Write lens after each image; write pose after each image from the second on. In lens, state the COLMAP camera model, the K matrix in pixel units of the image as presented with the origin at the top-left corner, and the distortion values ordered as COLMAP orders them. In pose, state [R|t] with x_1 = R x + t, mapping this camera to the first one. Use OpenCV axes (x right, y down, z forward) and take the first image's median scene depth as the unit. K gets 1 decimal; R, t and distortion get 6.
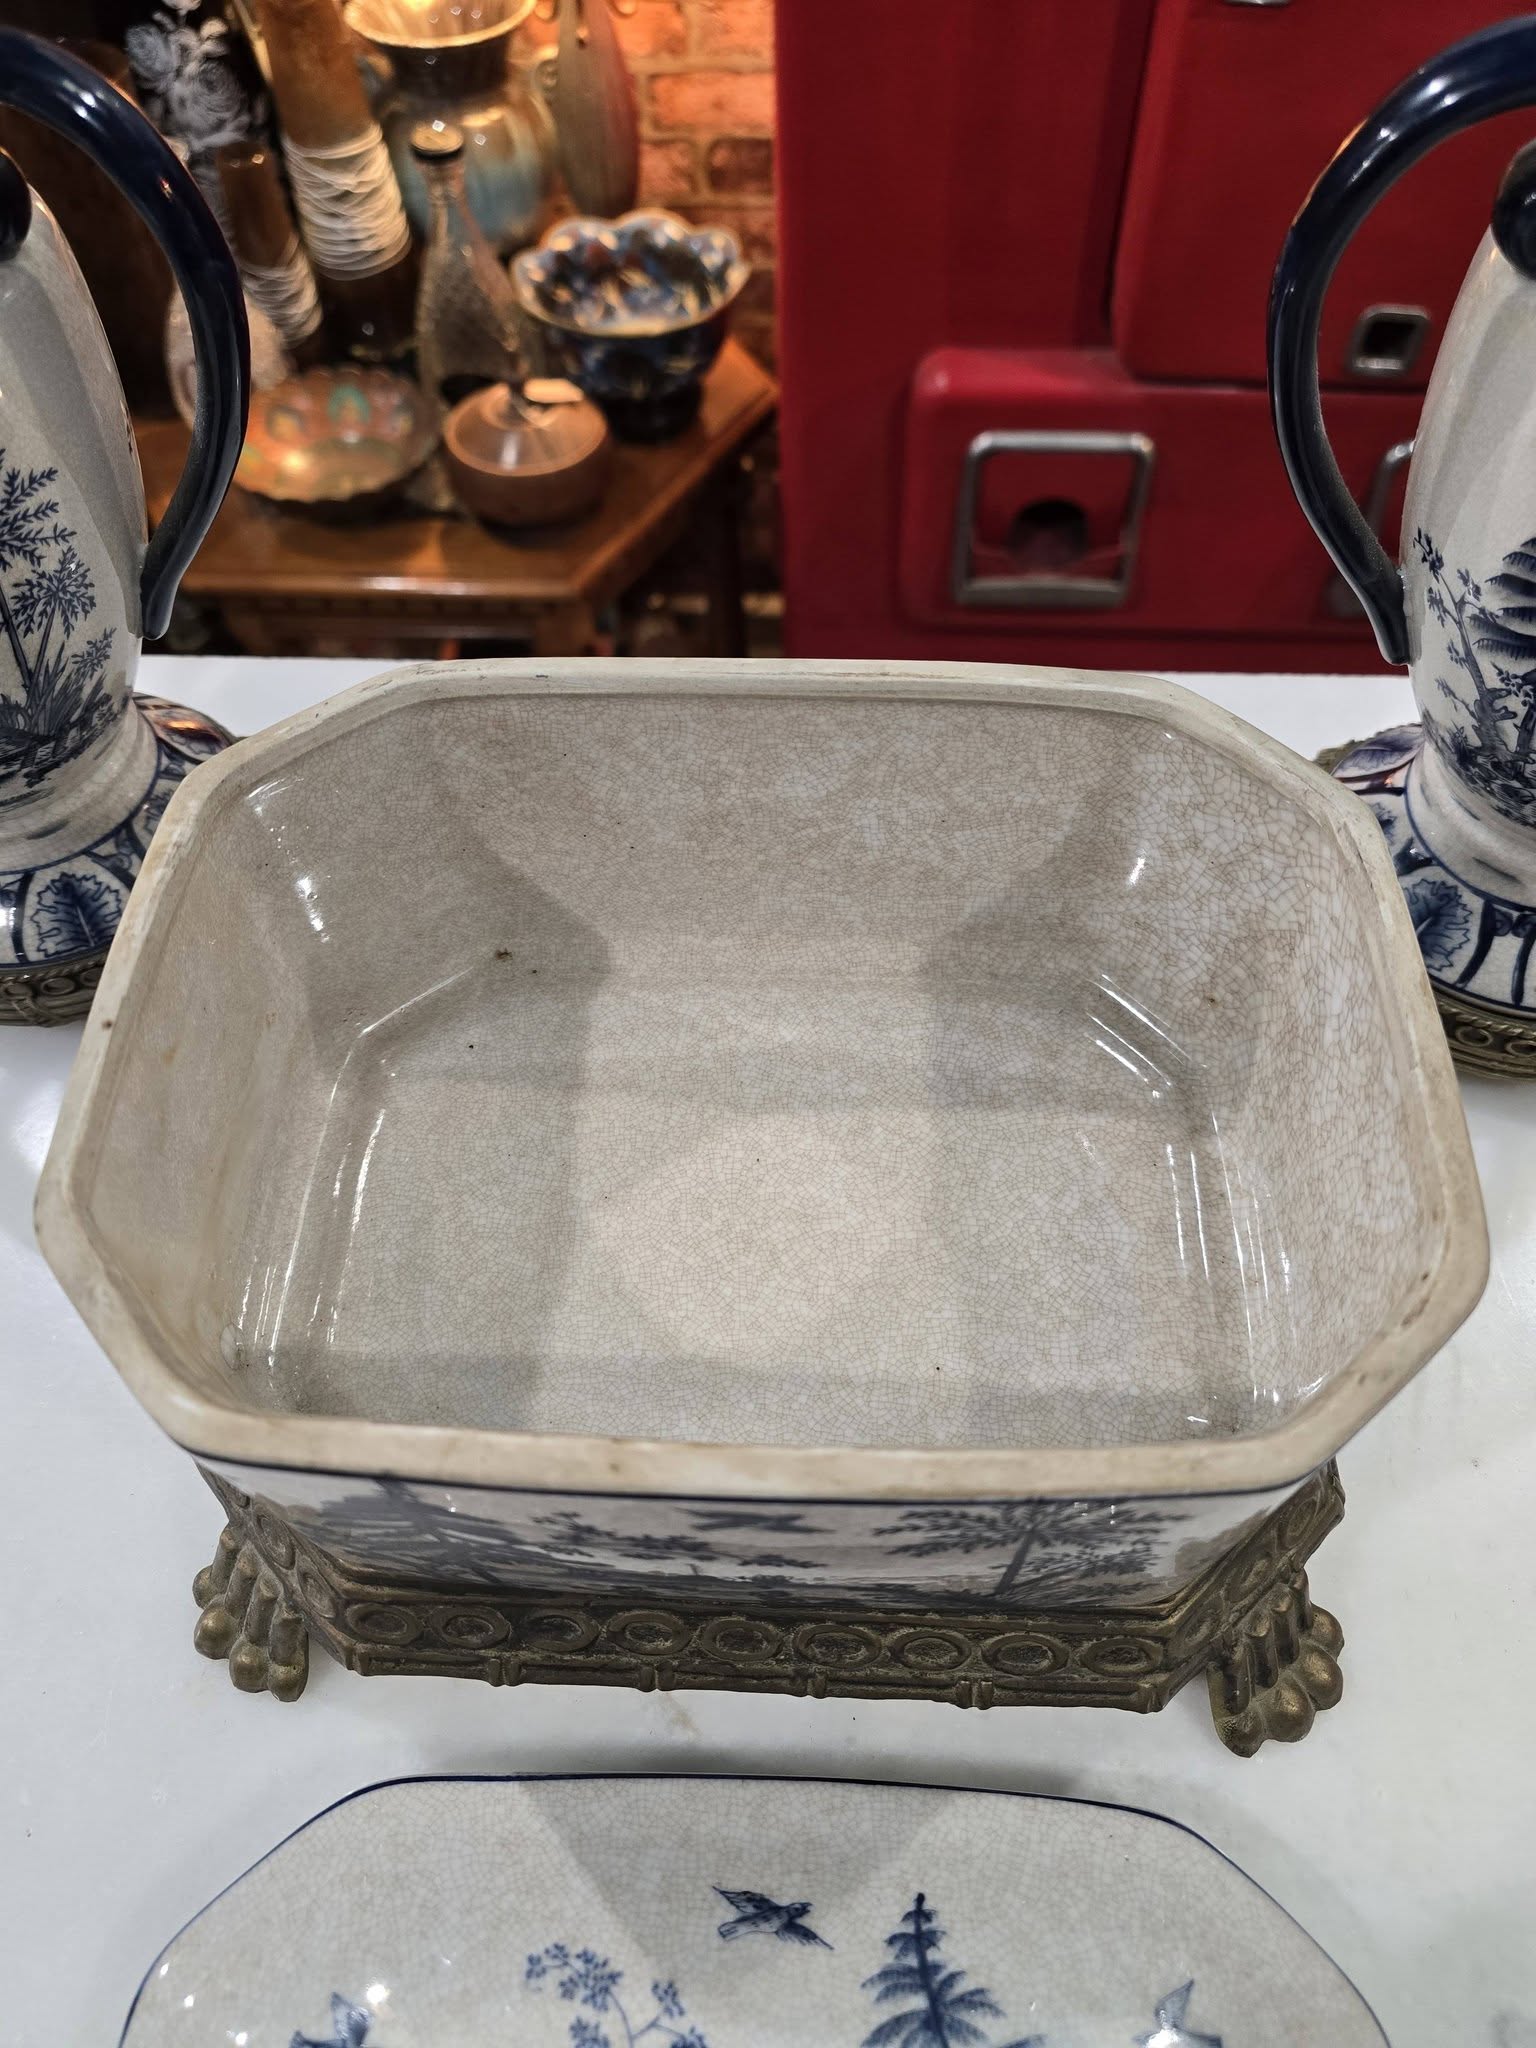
lens RADIAL K [[1394.0, 0, 773.8], [0, 1394.0, 1012.2], [0, 0, 1]] dist [0.034126, -0.045432]
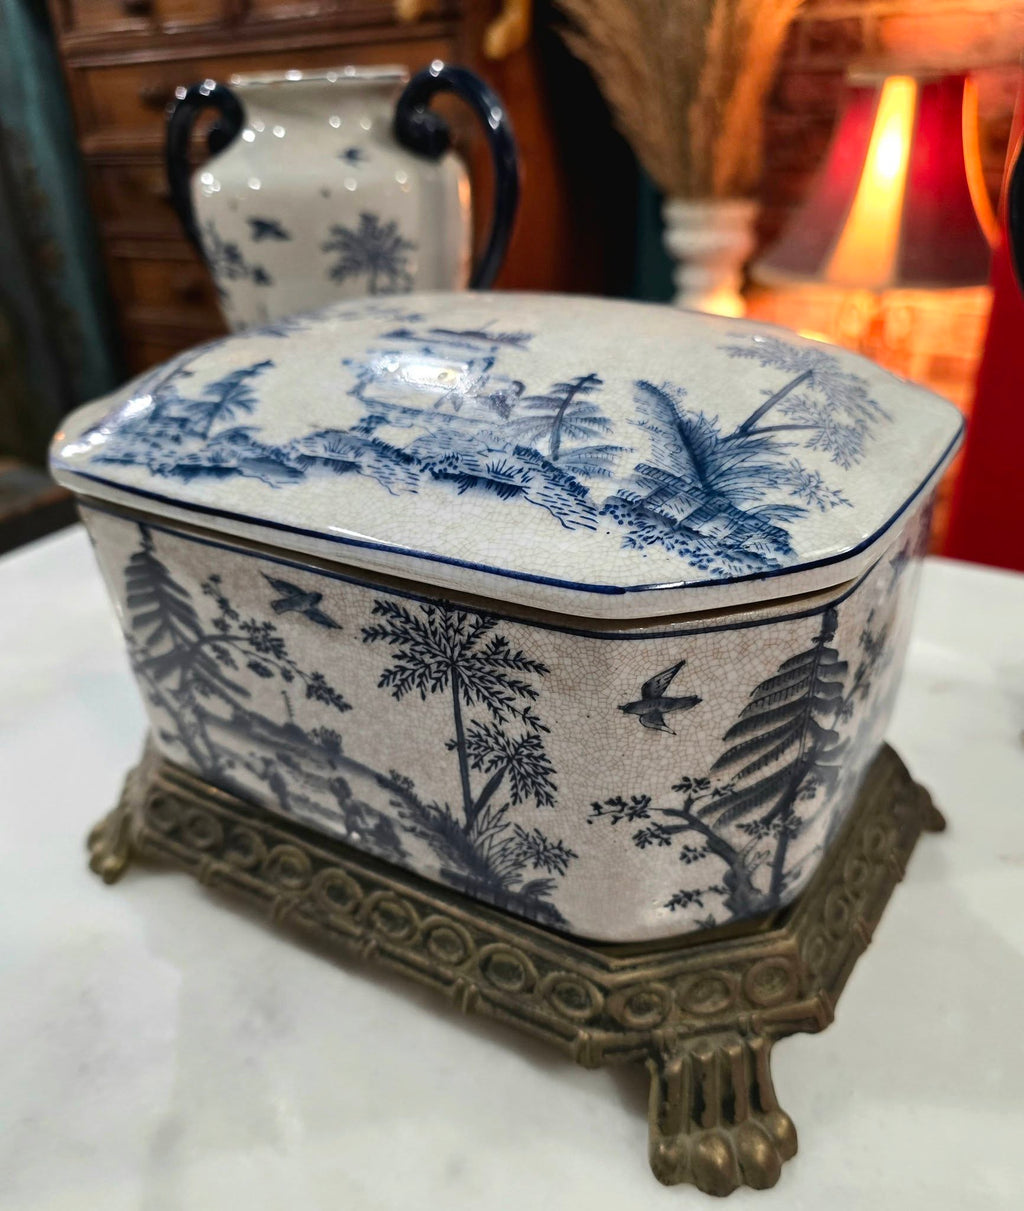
lens RADIAL K [[1007.3, 0, 529.5], [0, 1007.3, 656.3], [0, 0, 1]] dist [-0.007429, -0.029042]
pose [[0.874386, 0.238518, -0.422562, 0.470133], [-0.389646, 0.864134, -0.318508, 0.451715], [0.289181, 0.443149, 0.848524, 0.094912]]
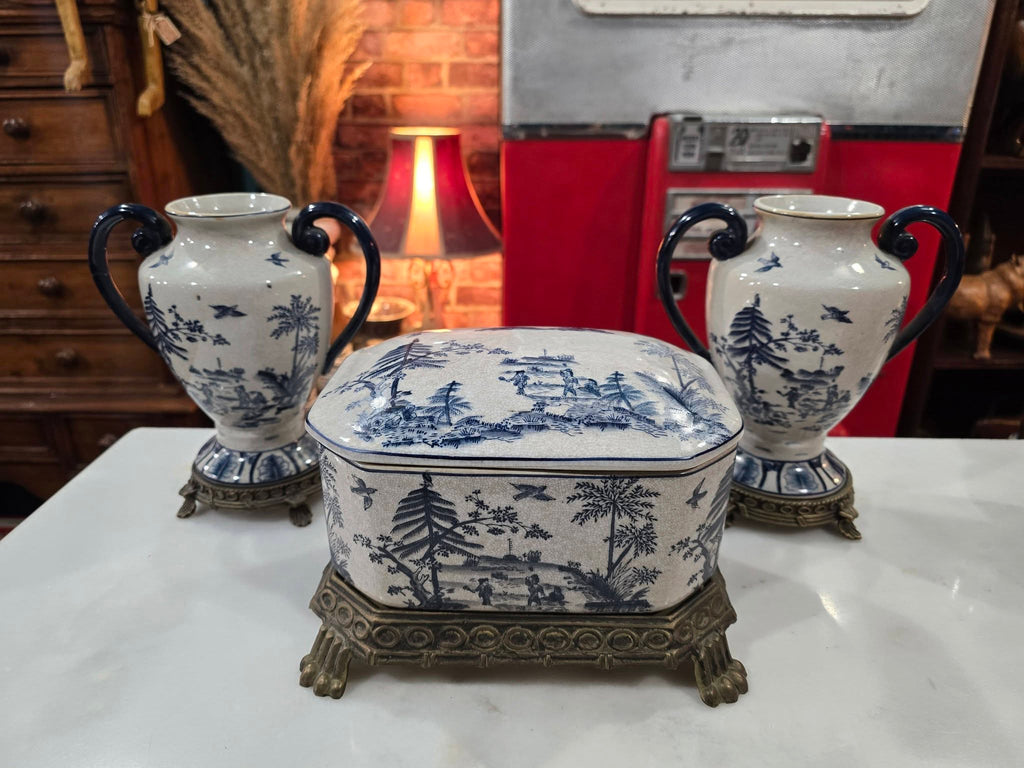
lens RADIAL K [[697.0, 0, 512.9], [0, 697.0, 388.6], [0, 0, 1]] dist [0.034126, -0.045432]
pose [[0.999485, 0.015924, 0.027848, -0.074552], [0.001430, 0.845132, -0.534556, 0.705083], [-0.032047, 0.534320, 0.844674, -0.376416]]
